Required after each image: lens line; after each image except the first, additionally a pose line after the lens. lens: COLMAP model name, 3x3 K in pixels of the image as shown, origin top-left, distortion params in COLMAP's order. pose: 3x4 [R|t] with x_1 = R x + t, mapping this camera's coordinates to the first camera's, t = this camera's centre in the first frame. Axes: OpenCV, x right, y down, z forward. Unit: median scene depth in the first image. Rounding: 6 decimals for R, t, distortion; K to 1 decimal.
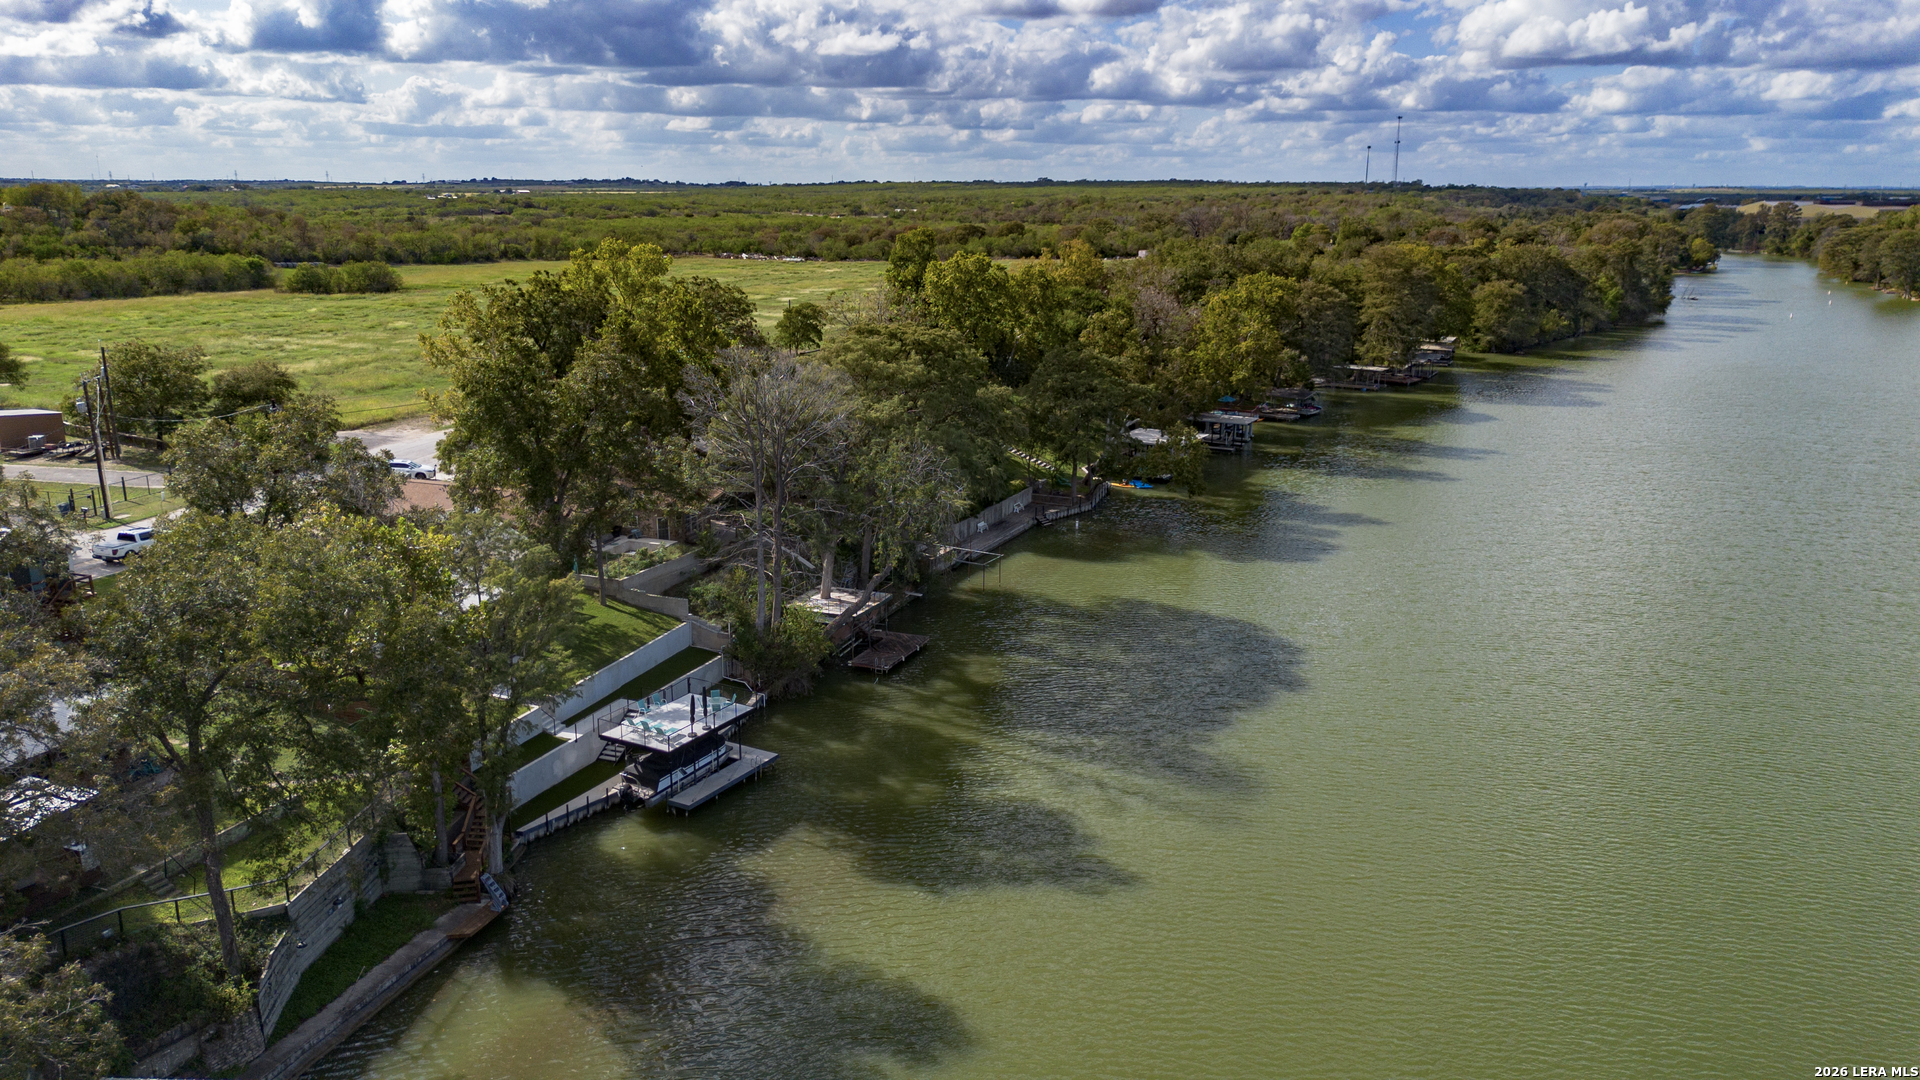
lens RADIAL K [[1391.6, 0, 974.2], [0, 1391.6, 537.5], [0, 0, 1]] dist [0.052051, -0.036991]
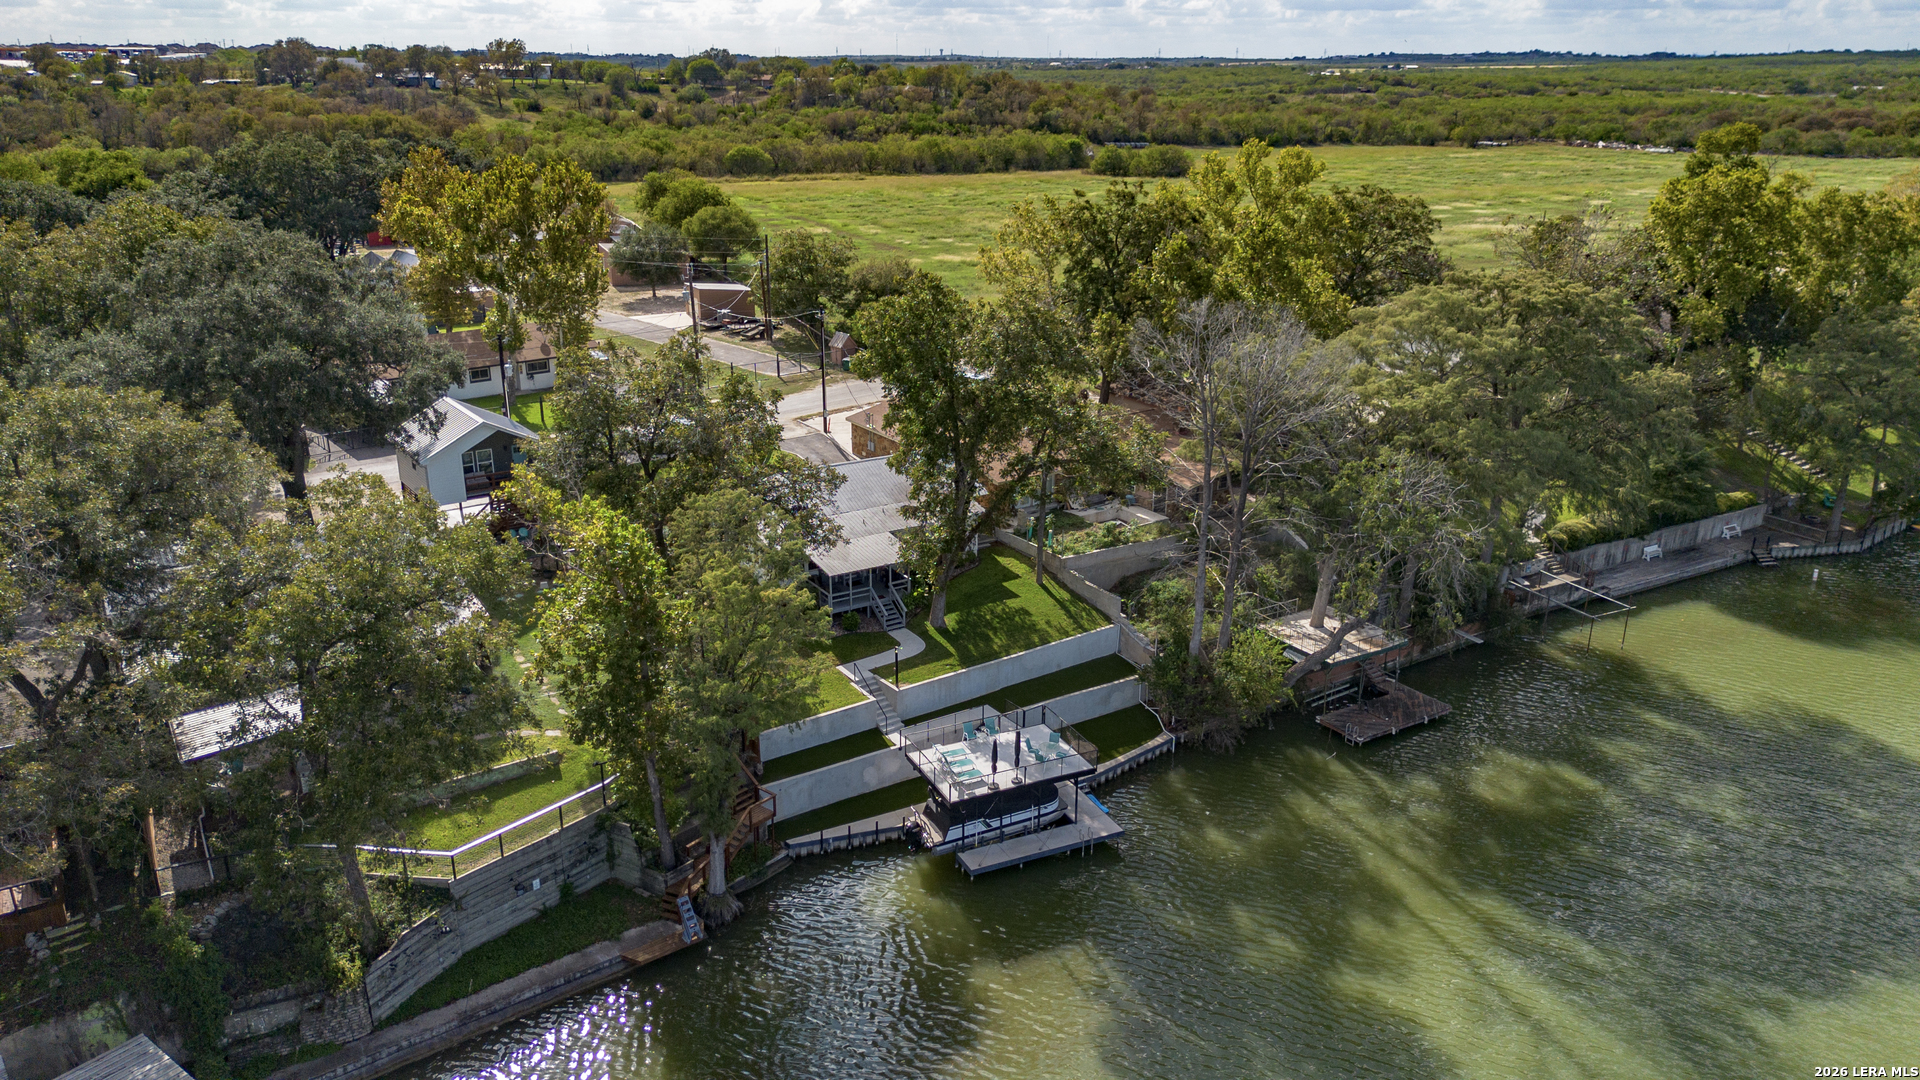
lens RADIAL K [[1391.6, 0, 956.7], [0, 1391.6, 543.5], [0, 0, 1]] dist [0.052051, -0.036991]
pose [[0.815735, 0.188729, -0.546771, 0.107572], [-0.140949, 0.981636, 0.128547, -0.053661], [0.560990, -0.027793, 0.827356, 0.177198]]
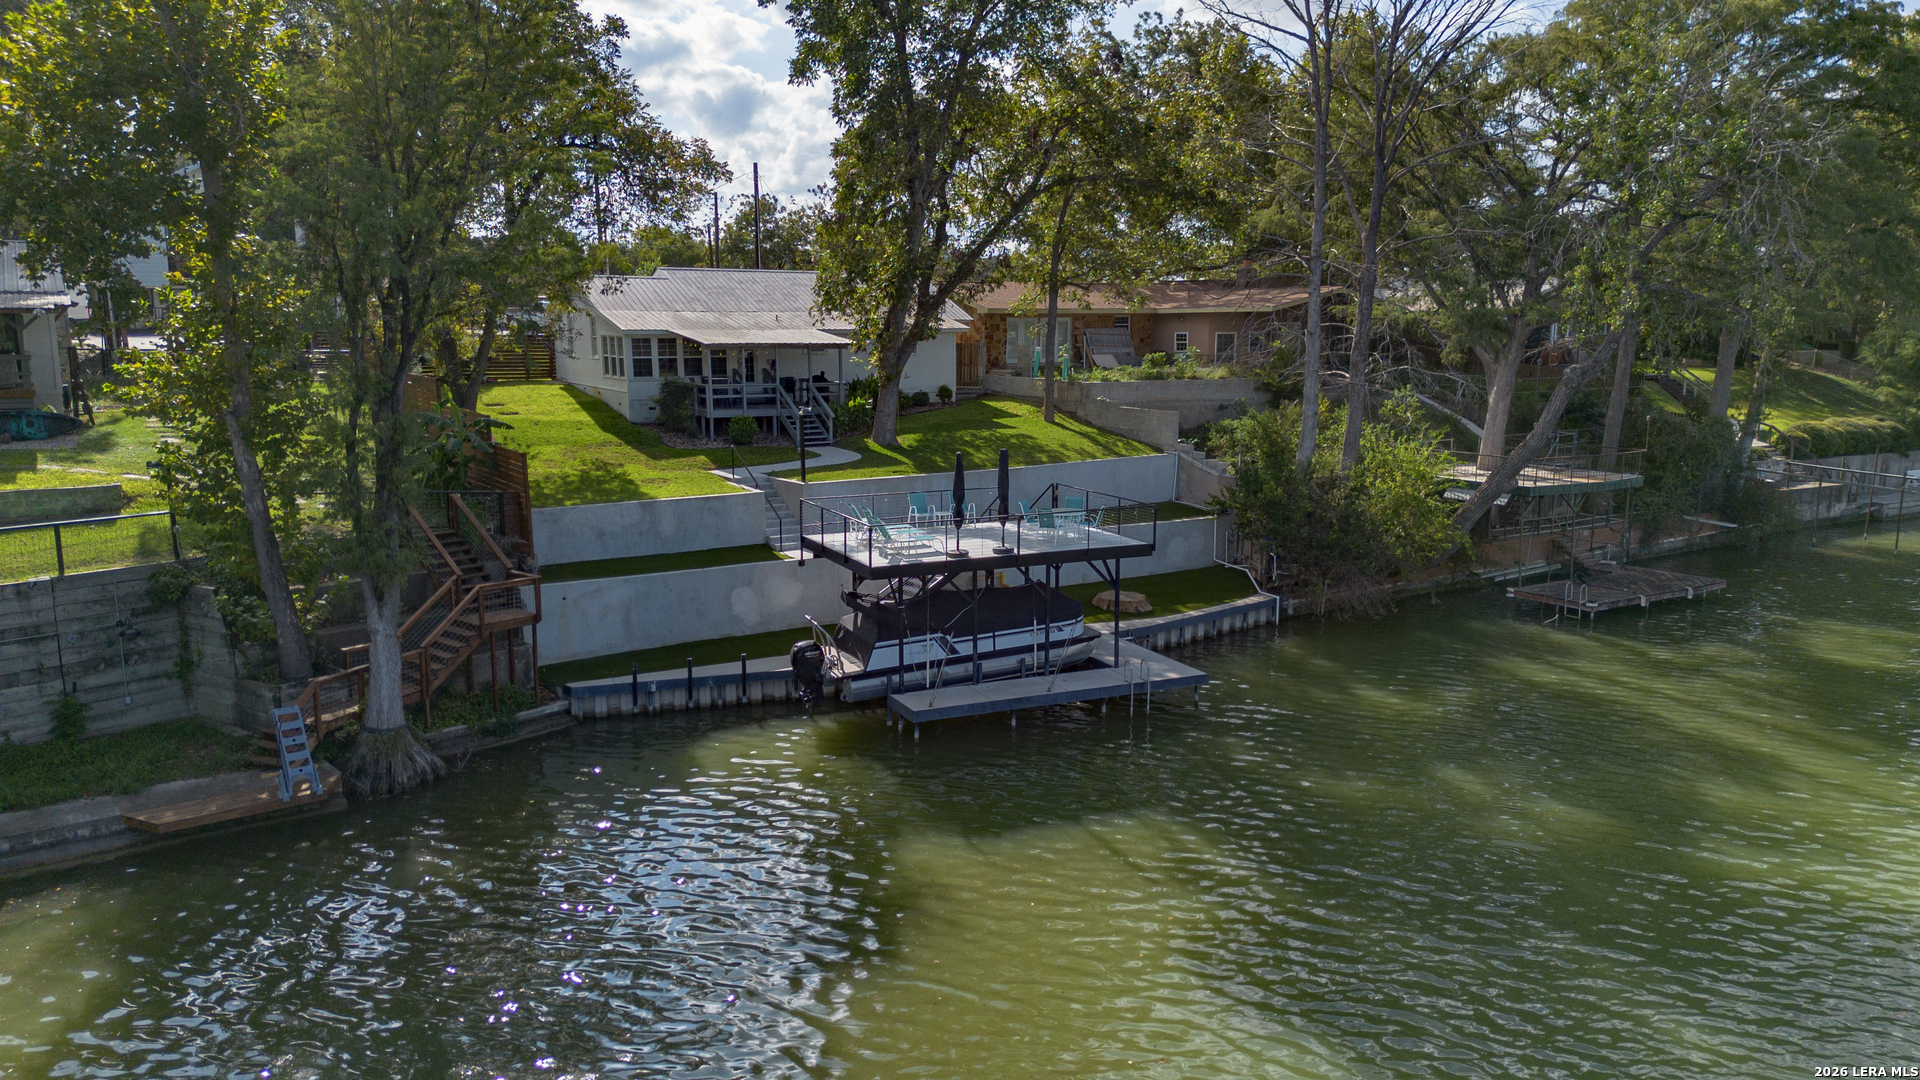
lens RADIAL K [[1391.6, 0, 972.6], [0, 1391.6, 529.8], [0, 0, 1]] dist [0.052051, -0.036991]
pose [[0.813716, 0.081219, -0.575560, 0.023428], [-0.140627, 0.988282, -0.059355, 0.087356], [0.563995, 0.129237, 0.815603, 0.361641]]
